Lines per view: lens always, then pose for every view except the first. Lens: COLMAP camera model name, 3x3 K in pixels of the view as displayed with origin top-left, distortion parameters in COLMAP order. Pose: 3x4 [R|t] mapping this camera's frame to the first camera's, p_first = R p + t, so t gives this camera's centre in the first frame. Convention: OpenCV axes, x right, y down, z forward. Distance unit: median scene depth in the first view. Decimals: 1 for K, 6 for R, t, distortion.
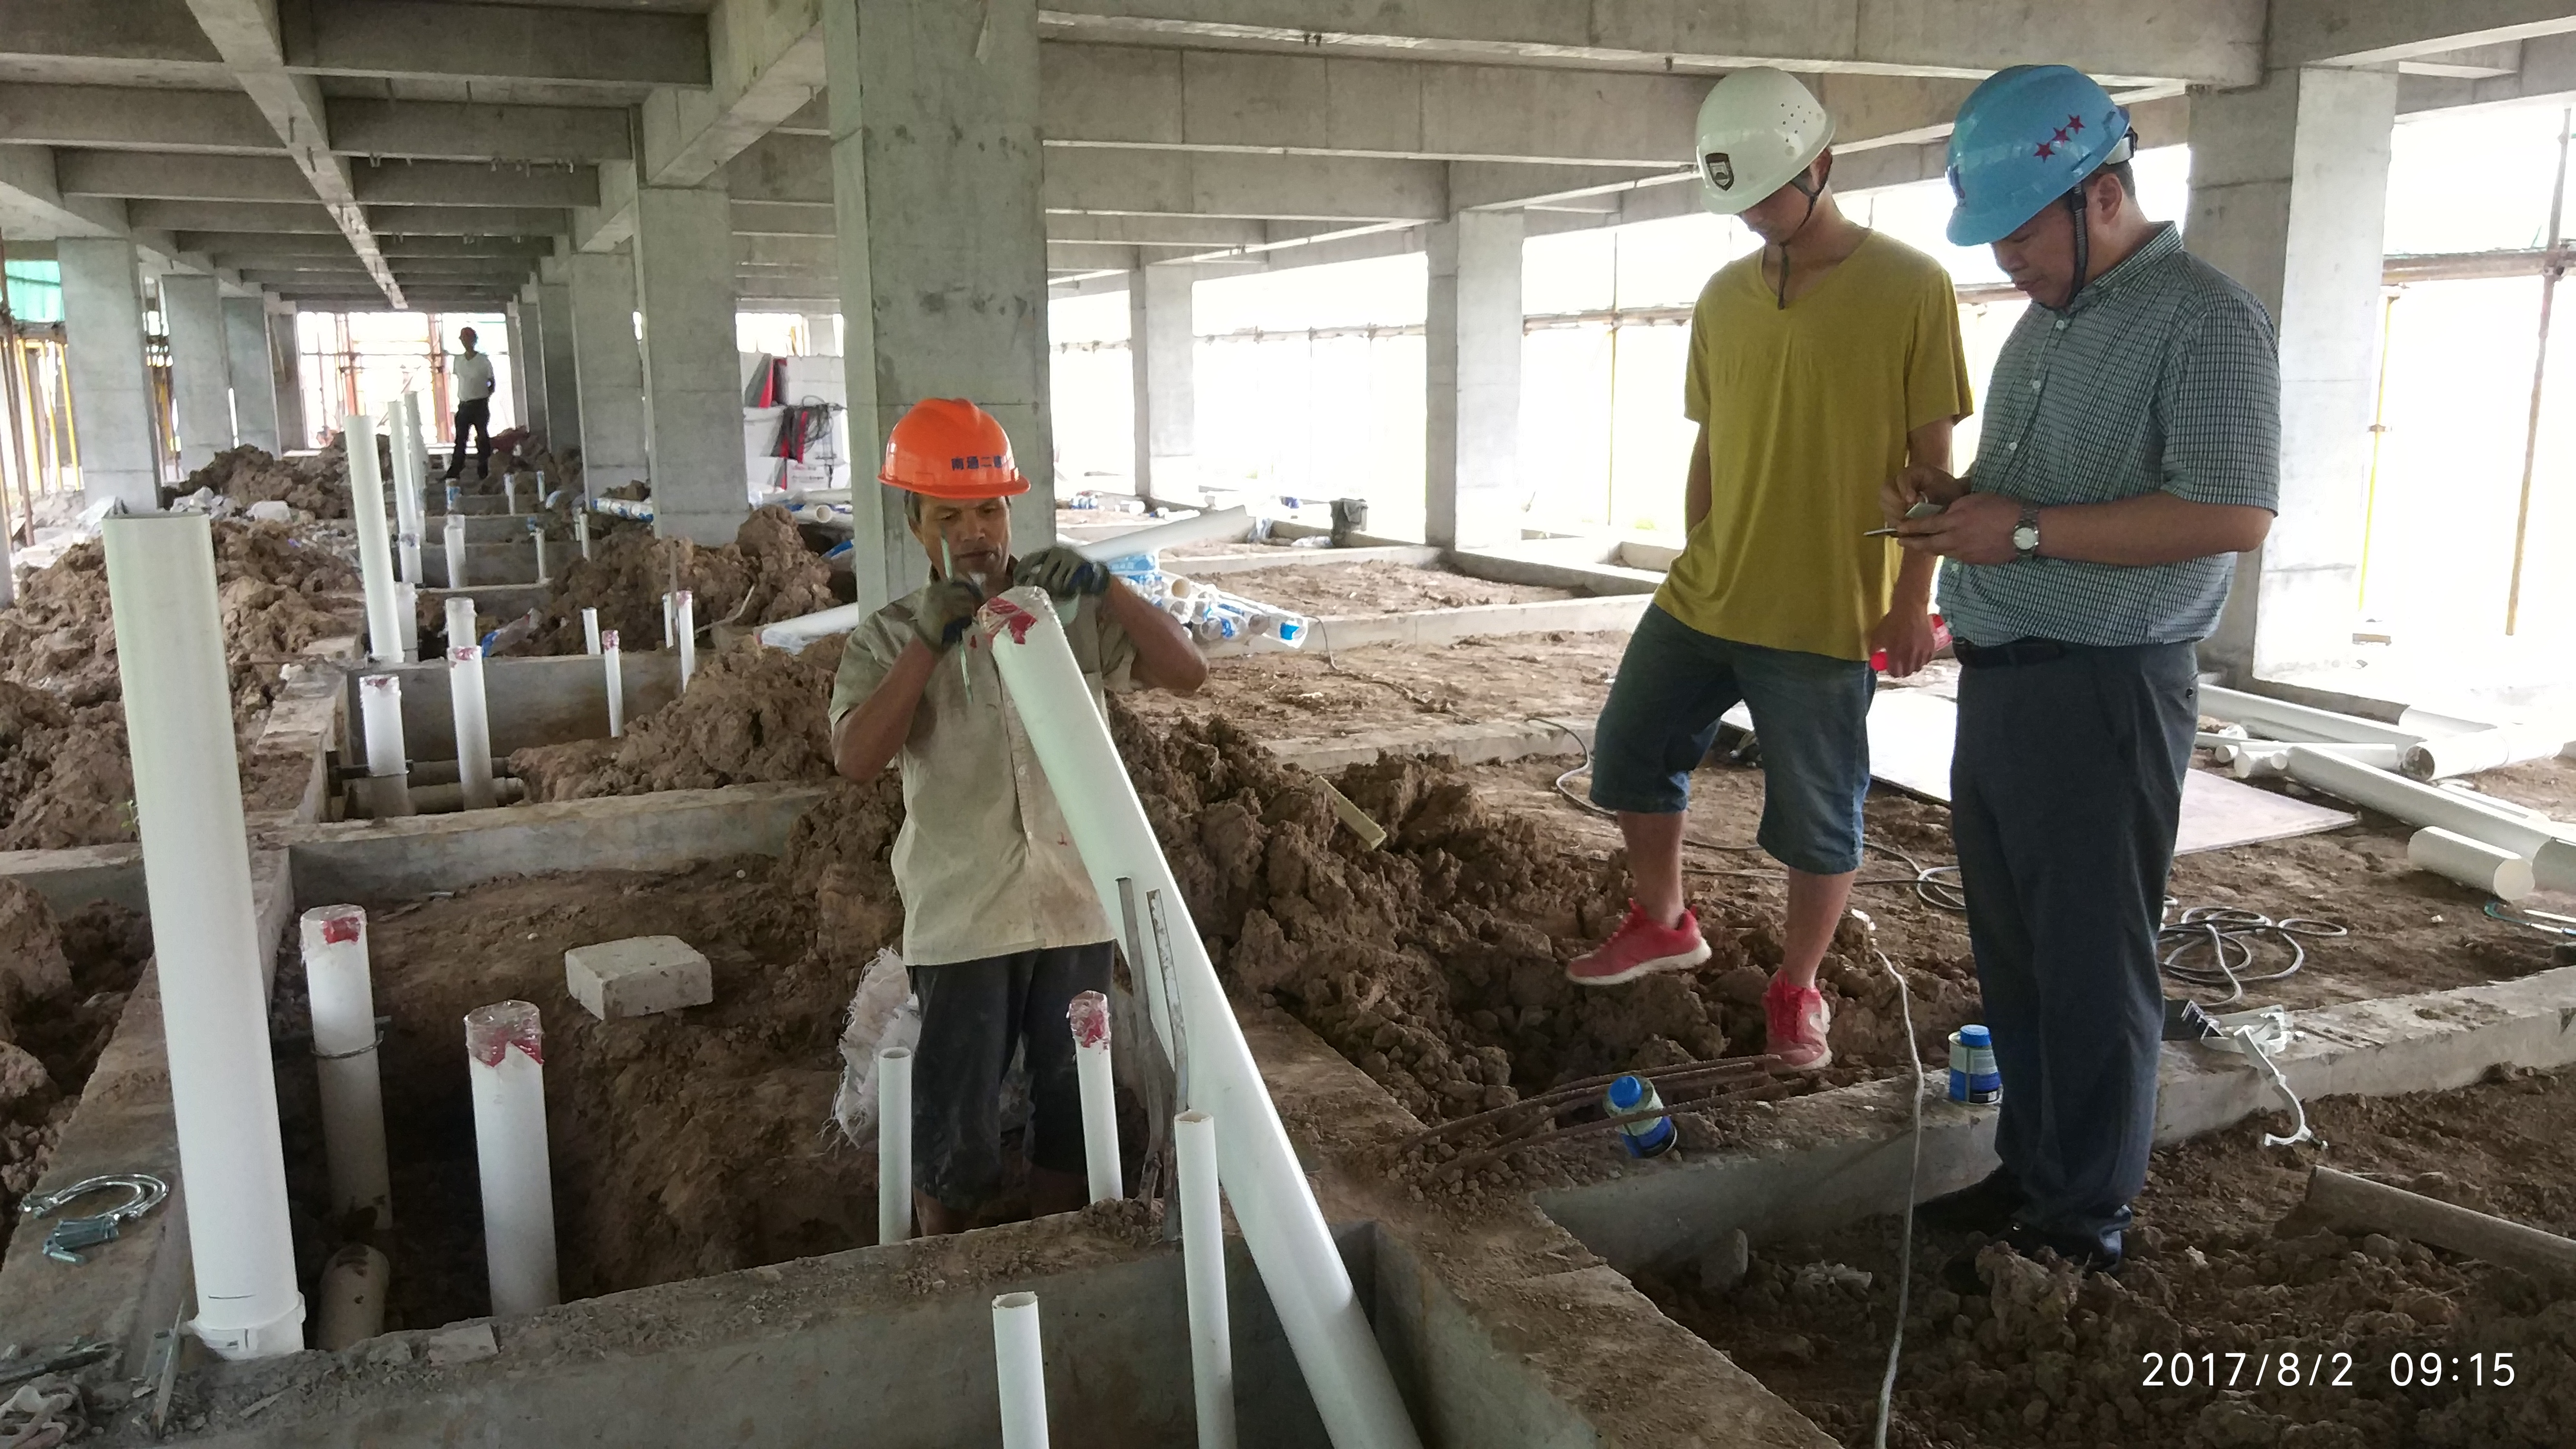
lens RADIAL K [[1974.7, 0, 1288.0], [0, 1974.7, 724.5], [0, 0, 1]] dist [0.078679, -0.123915]
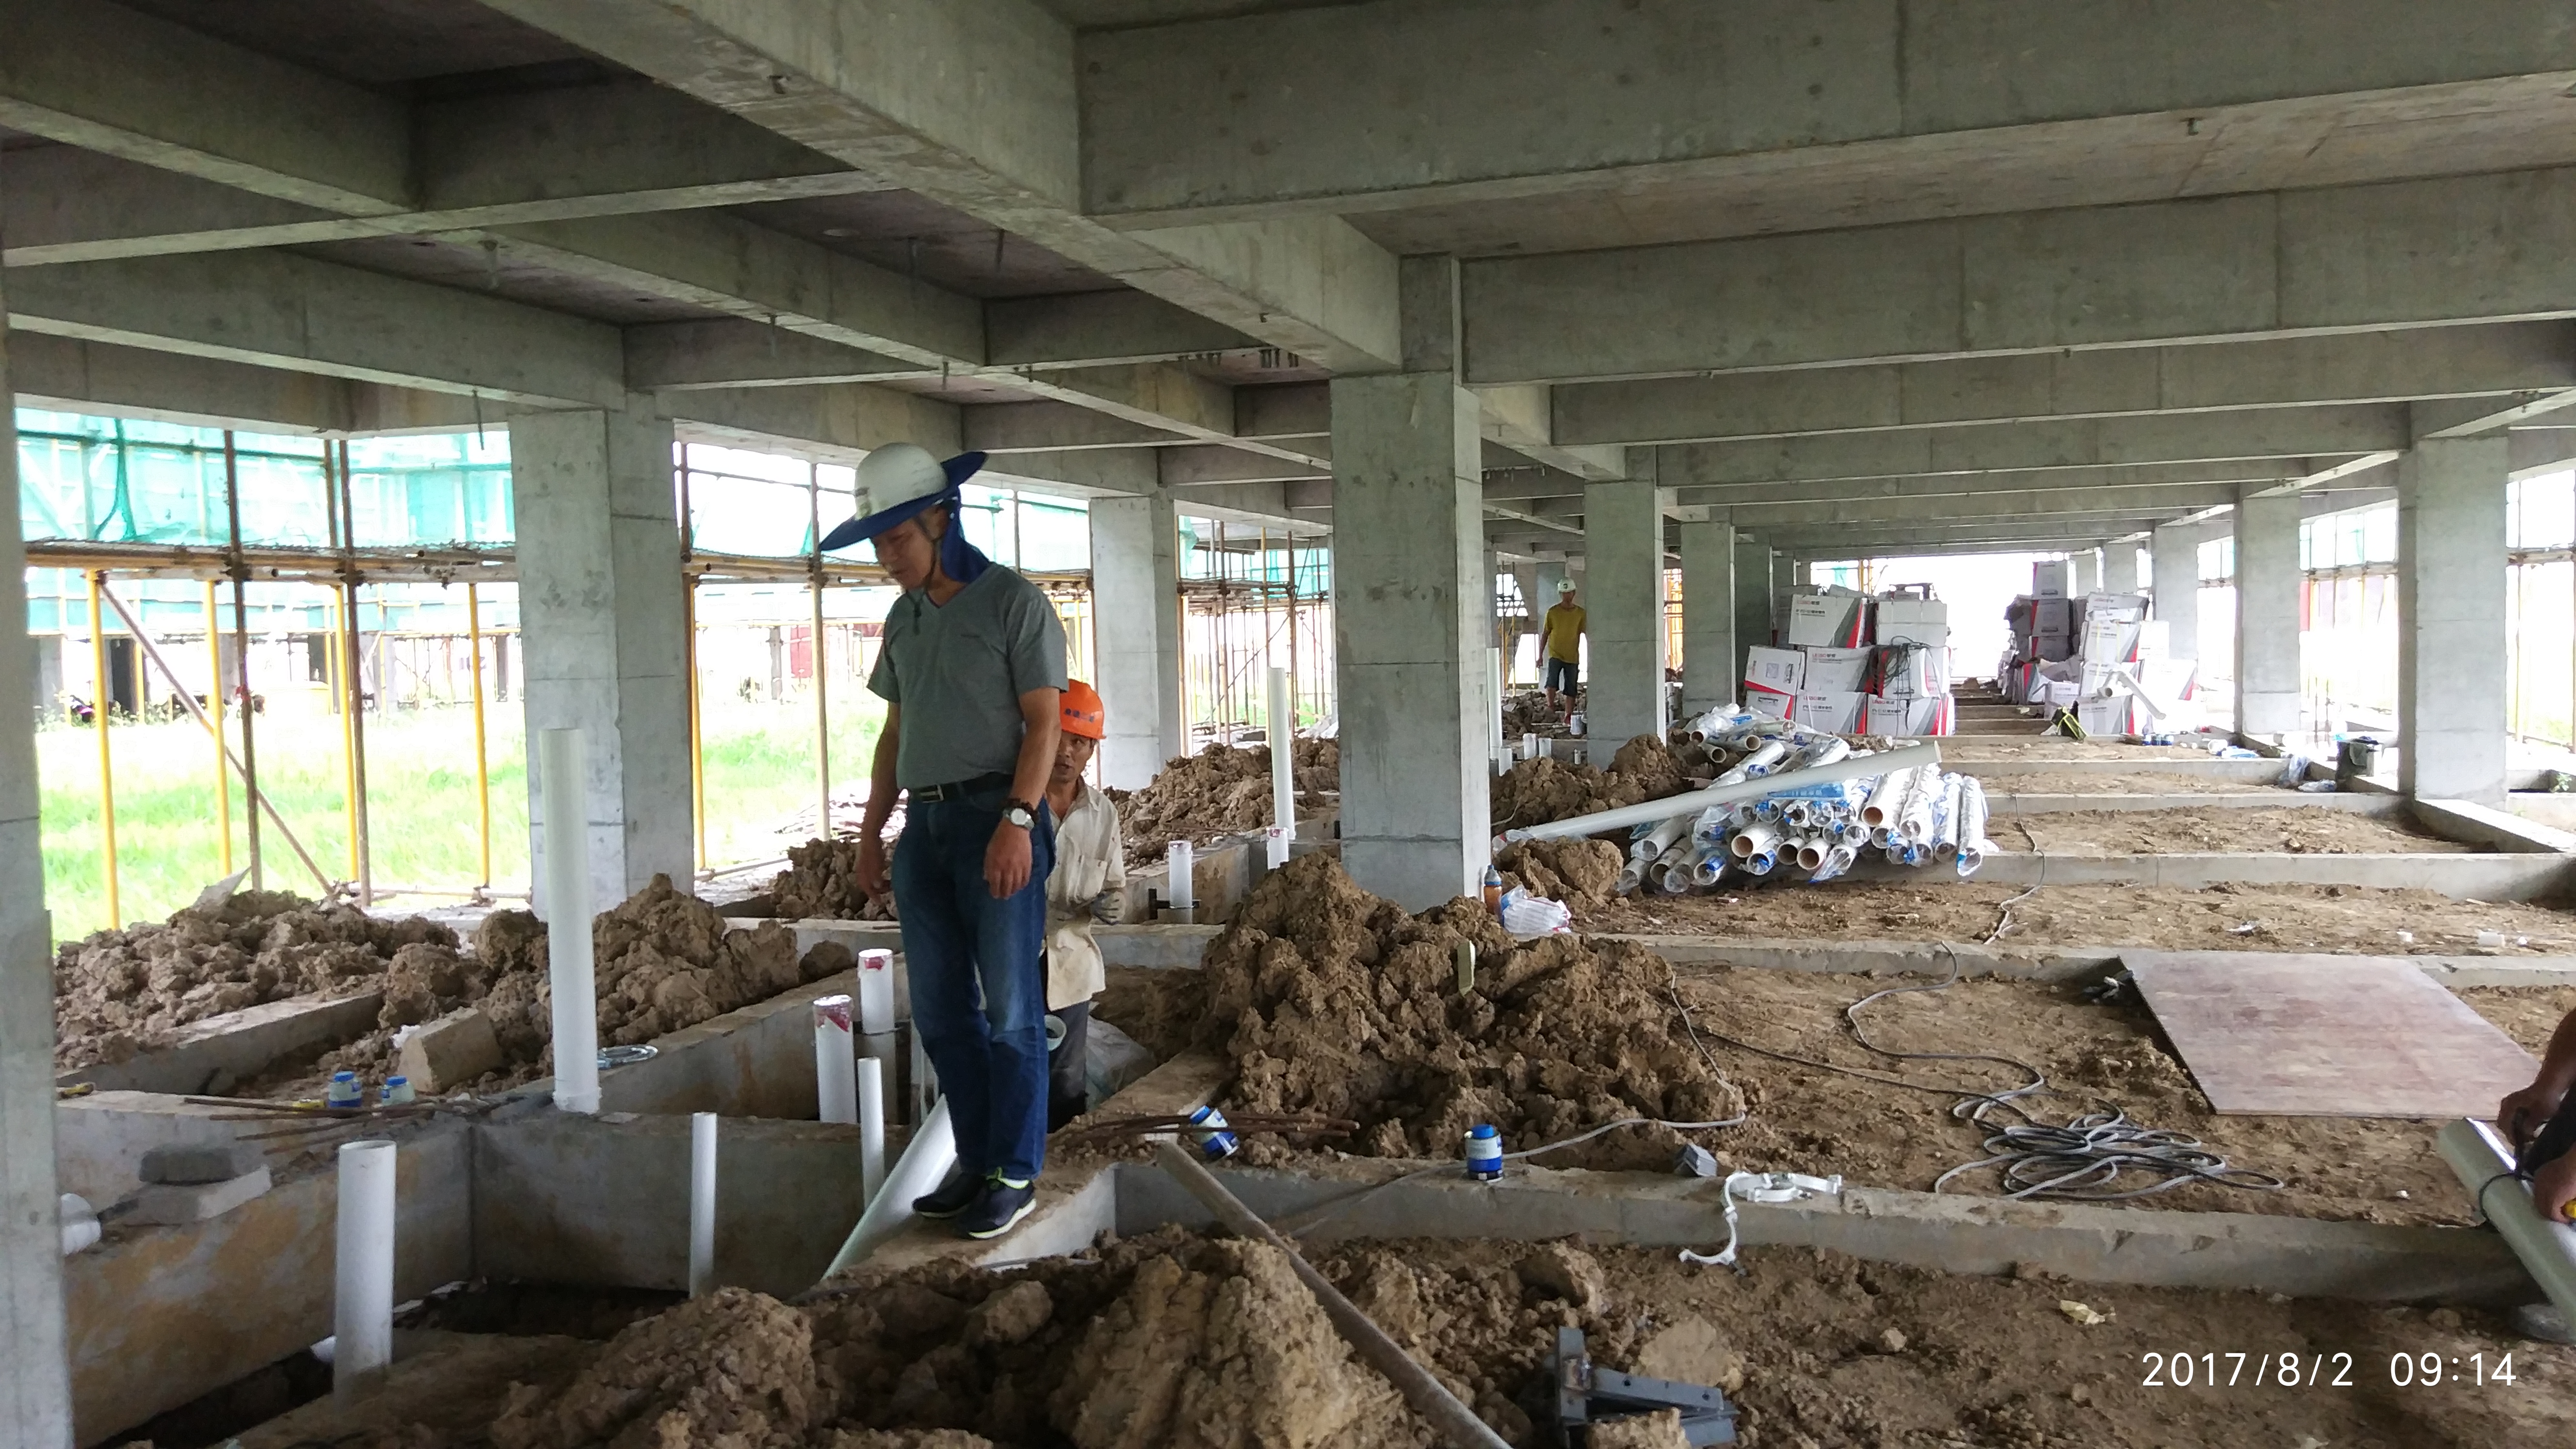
lens RADIAL K [[1974.7, 0, 1288.0], [0, 1974.7, 724.5], [0, 0, 1]] dist [0.078679, -0.123915]
pose [[0.760517, 0.020004, -0.649010, 0.549740], [-0.093513, 0.992480, -0.078989, -0.001530], [0.642549, 0.120763, 0.756668, -0.078844]]
